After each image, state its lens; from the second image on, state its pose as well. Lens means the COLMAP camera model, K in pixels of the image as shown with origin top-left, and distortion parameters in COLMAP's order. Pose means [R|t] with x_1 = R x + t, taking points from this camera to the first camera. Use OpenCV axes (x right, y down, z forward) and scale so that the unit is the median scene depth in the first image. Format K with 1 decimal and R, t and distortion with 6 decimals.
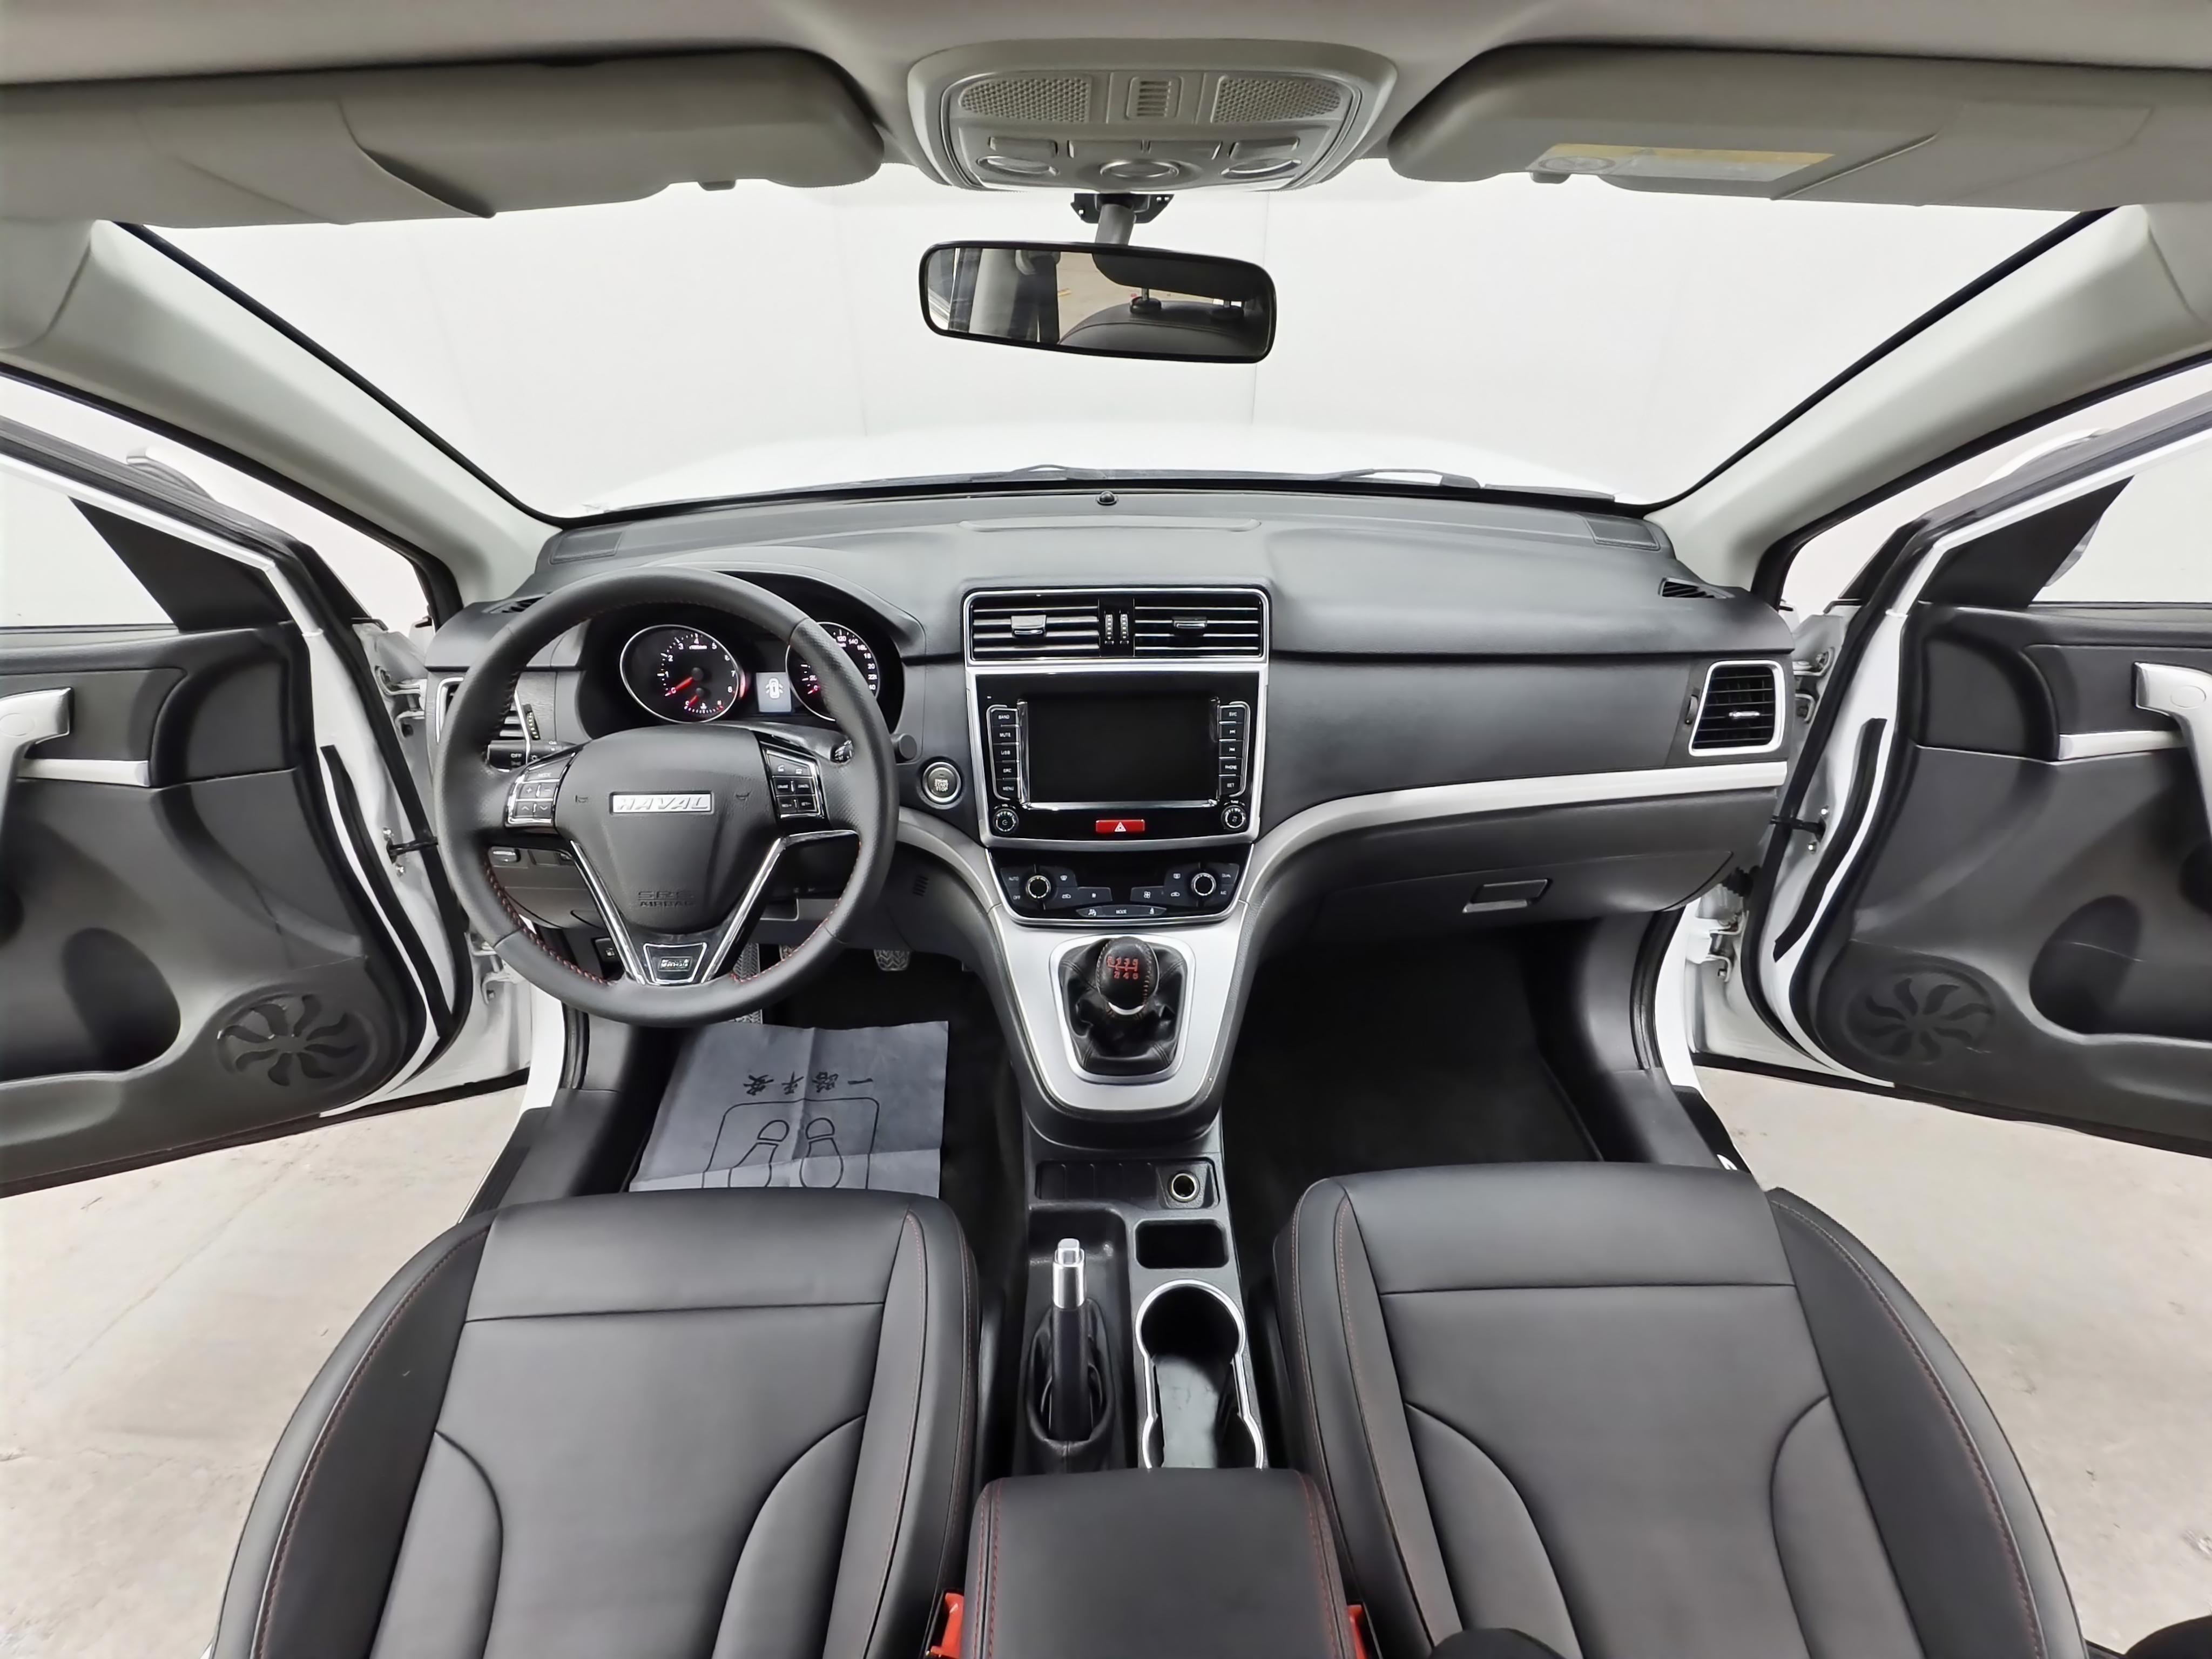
lens RADIAL K [[1037.0, 0, 1108.8], [0, 1037.0, 836.4], [0, 0, 1]] dist [-0.000563, -0.001110]
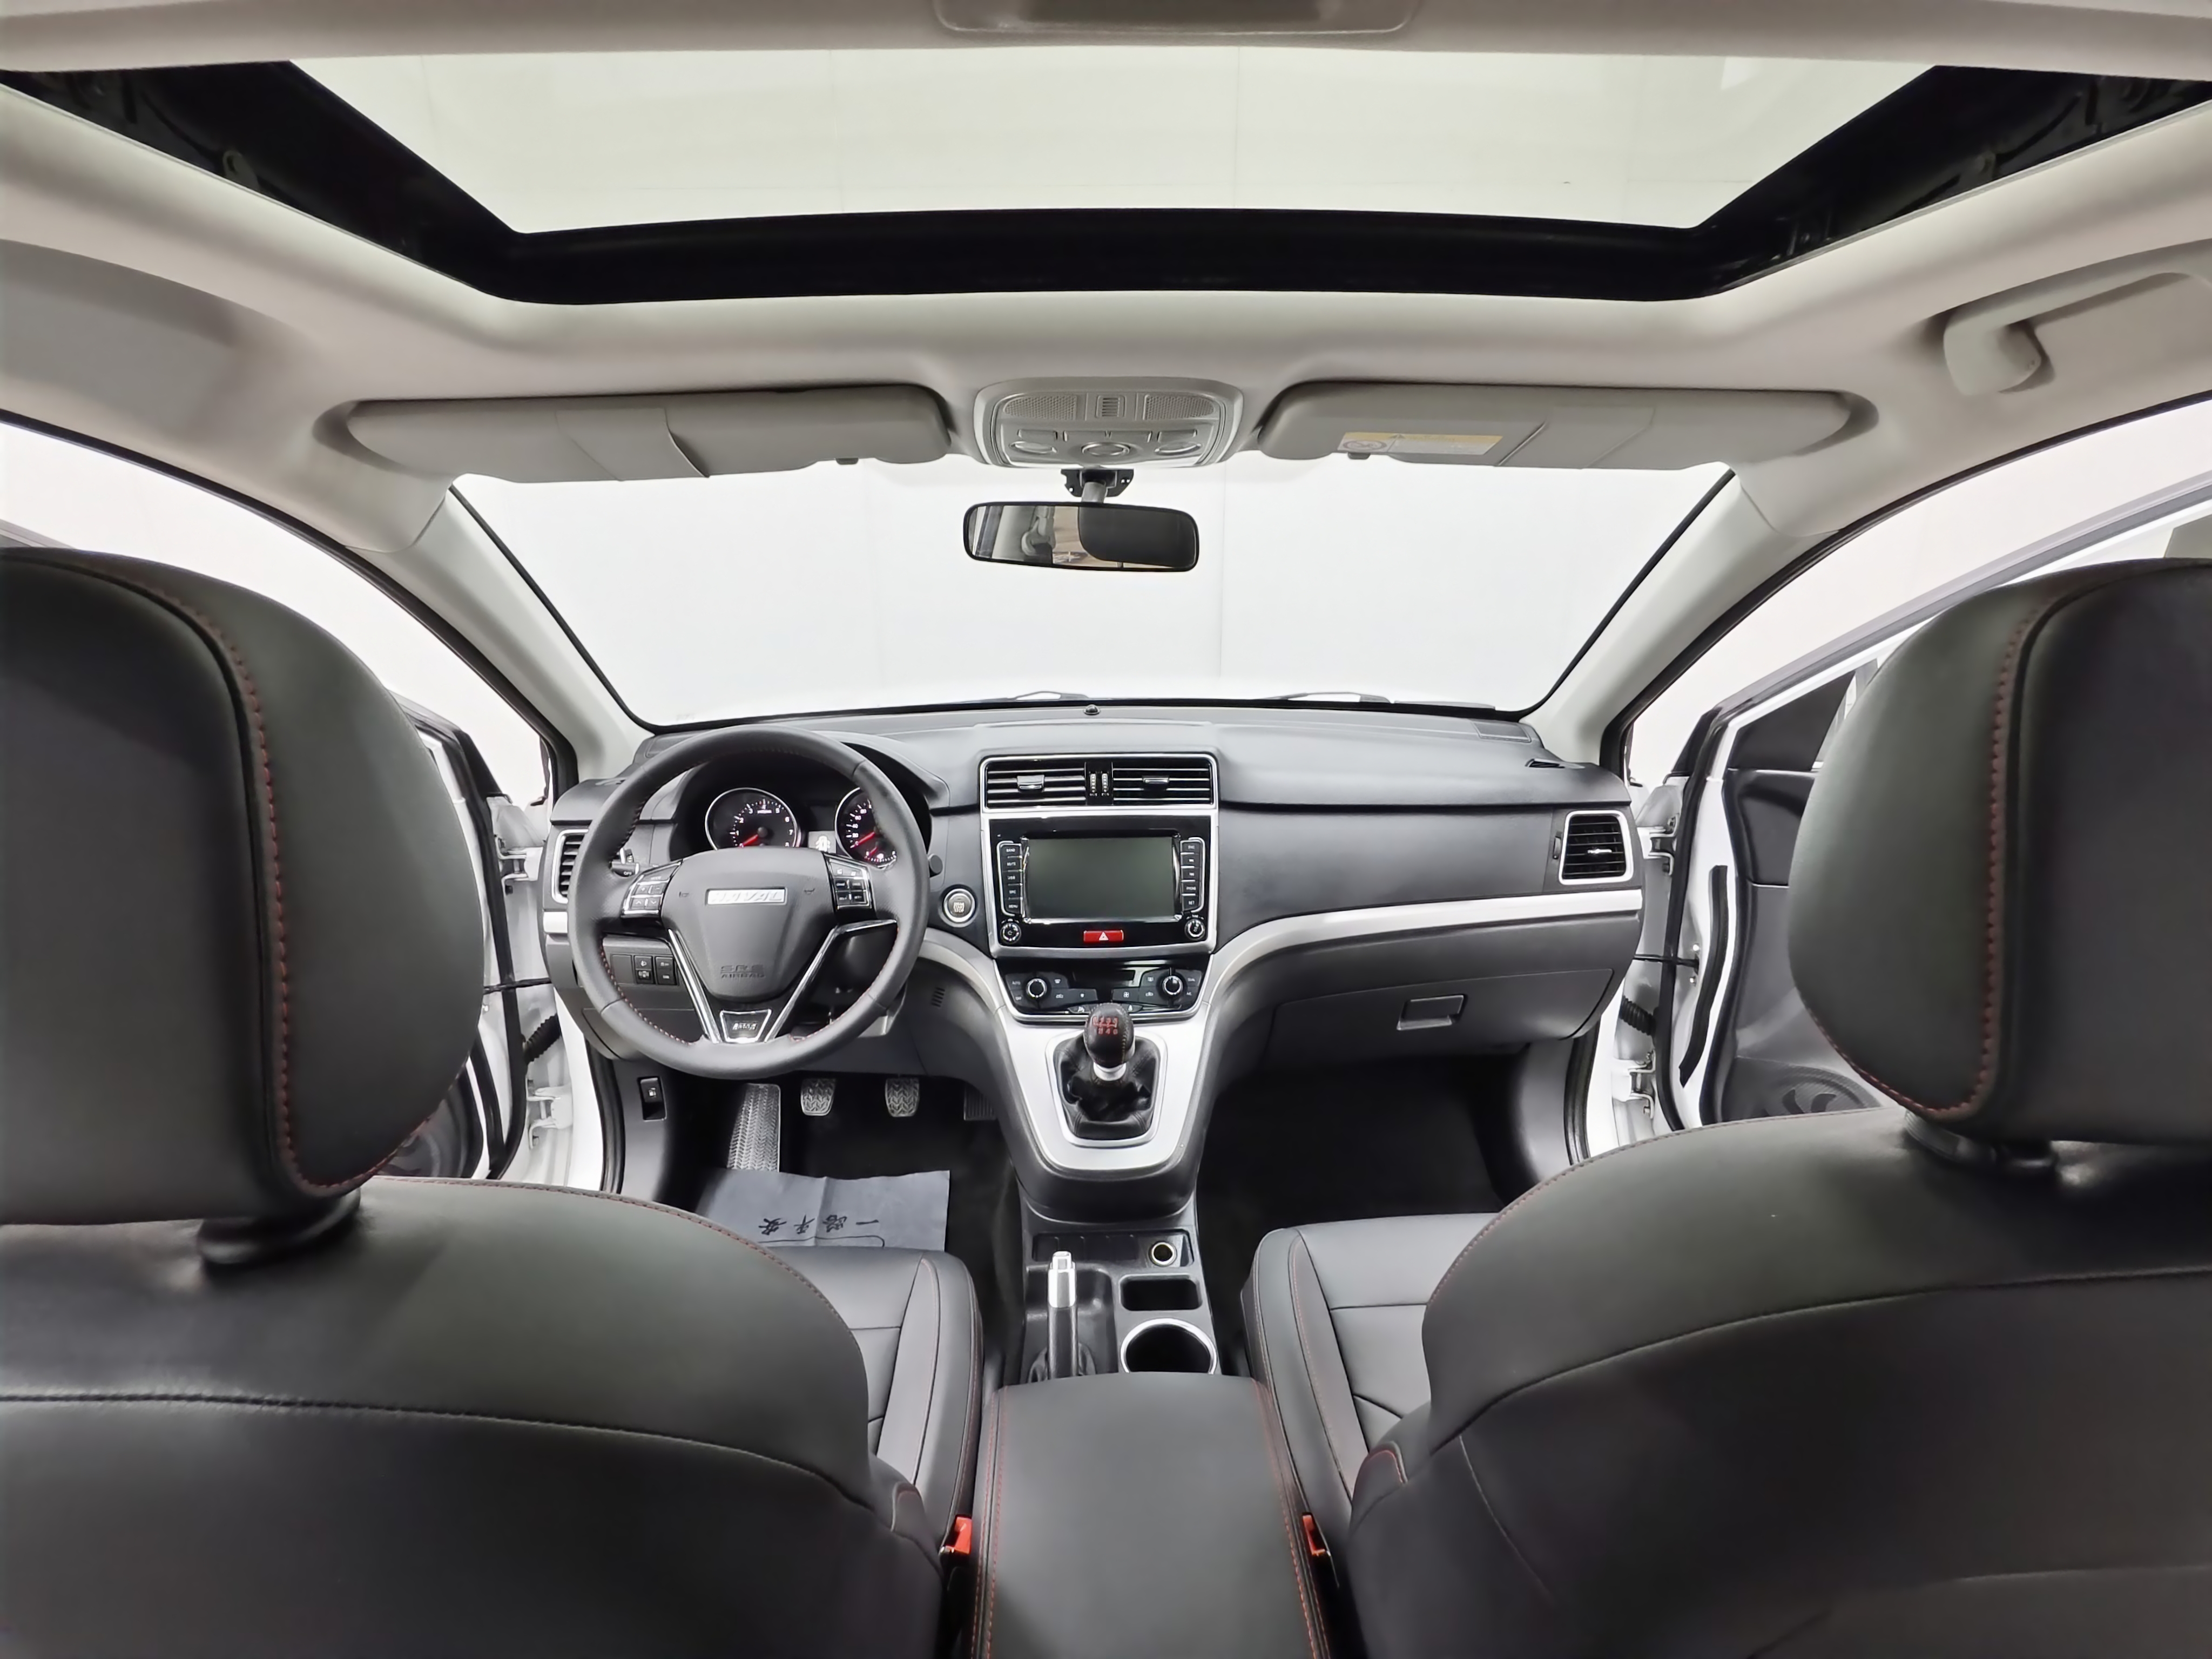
lens RADIAL K [[1037.0, 0, 1113.2], [0, 1037.0, 827.9], [0, 0, 1]] dist [-0.000563, -0.001110]
pose [[0.999859, -0.008702, 0.014361, 0.005954], [0.012242, 0.963148, -0.268694, 0.196749], [-0.011494, 0.268832, 0.963119, -0.224019]]
